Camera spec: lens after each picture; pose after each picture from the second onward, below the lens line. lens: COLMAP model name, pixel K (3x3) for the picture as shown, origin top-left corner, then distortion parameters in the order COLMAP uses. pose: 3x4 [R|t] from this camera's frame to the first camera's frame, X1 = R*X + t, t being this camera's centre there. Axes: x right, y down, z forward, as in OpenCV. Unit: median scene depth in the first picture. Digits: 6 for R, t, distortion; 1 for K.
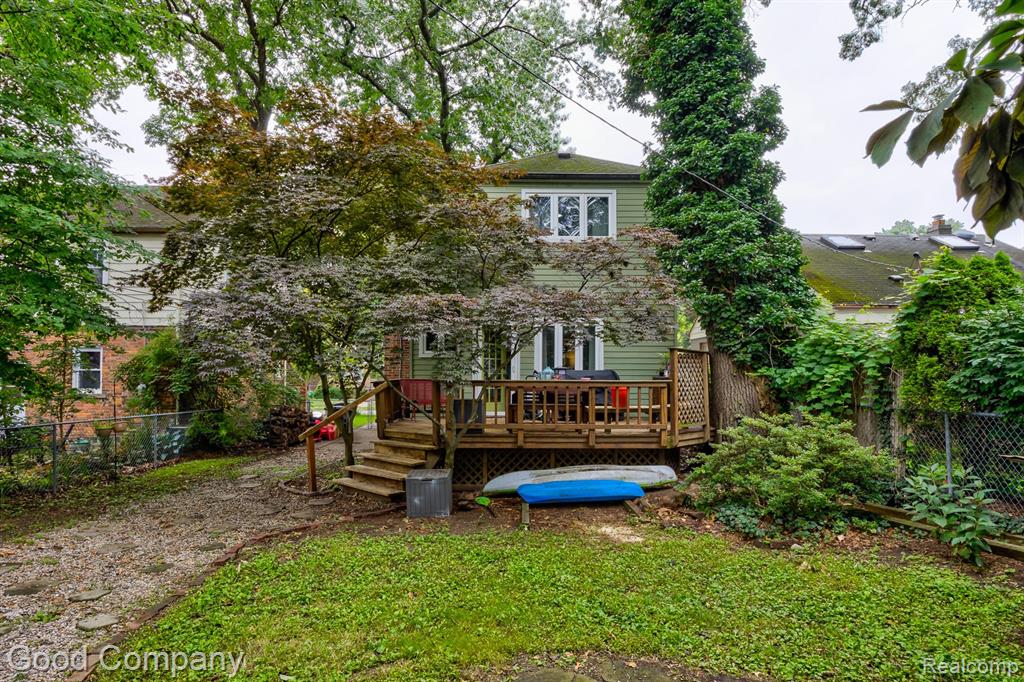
lens RADIAL K [[583.6, 0, 511.5], [0, 583.6, 340.2], [0, 0, 1]] dist [-0.006257, -0.000629]
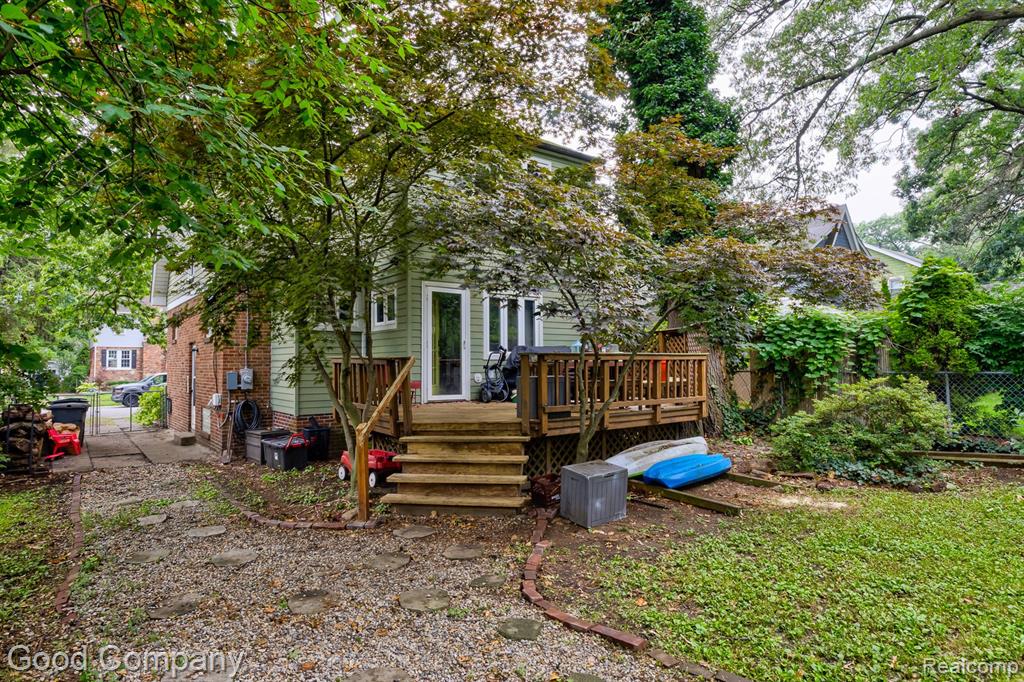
lens RADIAL K [[583.6, 0, 512.1], [0, 583.6, 345.7], [0, 0, 1]] dist [-0.006257, -0.000629]
pose [[0.798868, 0.009880, 0.601425, -0.621159], [-0.028416, 0.999369, 0.021328, 0.044274], [-0.600835, -0.034128, 0.798644, 0.393519]]
